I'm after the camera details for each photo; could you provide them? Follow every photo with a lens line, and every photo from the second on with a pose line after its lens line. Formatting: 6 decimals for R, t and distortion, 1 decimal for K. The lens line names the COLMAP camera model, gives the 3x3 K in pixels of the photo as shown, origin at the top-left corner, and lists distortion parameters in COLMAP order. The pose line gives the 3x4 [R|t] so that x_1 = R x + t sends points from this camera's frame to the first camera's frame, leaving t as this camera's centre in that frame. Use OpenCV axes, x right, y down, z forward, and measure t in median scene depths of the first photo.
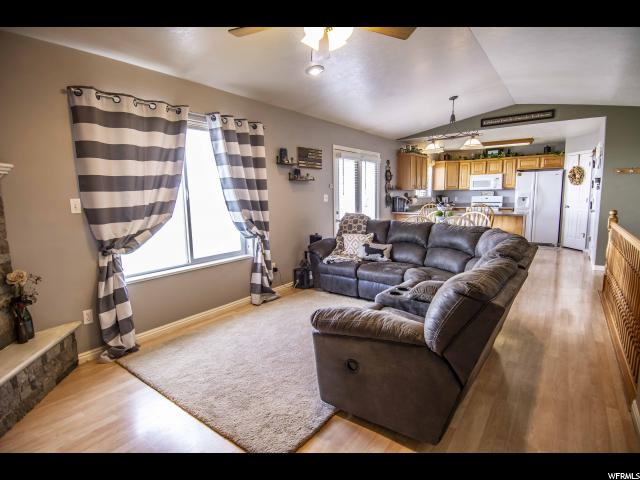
lens RADIAL K [[332.2, 0, 321.8], [0, 332.2, 241.7], [0, 0, 1]] dist [0.016534, -0.017868]
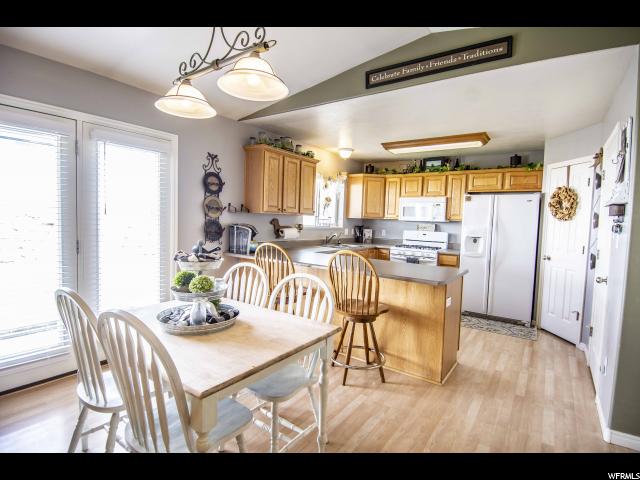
lens RADIAL K [[332.2, 0, 318.4], [0, 332.2, 241.5], [0, 0, 1]] dist [0.016534, -0.017868]
pose [[0.998376, 0.053133, 0.020551, 0.327313], [-0.051471, 0.995904, -0.074332, -0.069317], [-0.024416, 0.073154, 0.997022, 0.432983]]
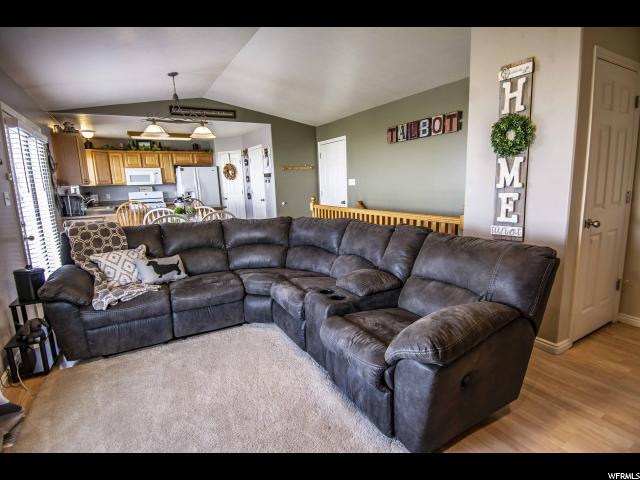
lens RADIAL K [[332.2, 0, 319.8], [0, 332.2, 240.3], [0, 0, 1]] dist [0.016534, -0.017868]
pose [[0.407453, -0.157870, 0.899477, -0.183520], [0.155928, 0.982508, 0.101810, -0.028417], [-0.899816, 0.098771, 0.424942, 0.223054]]
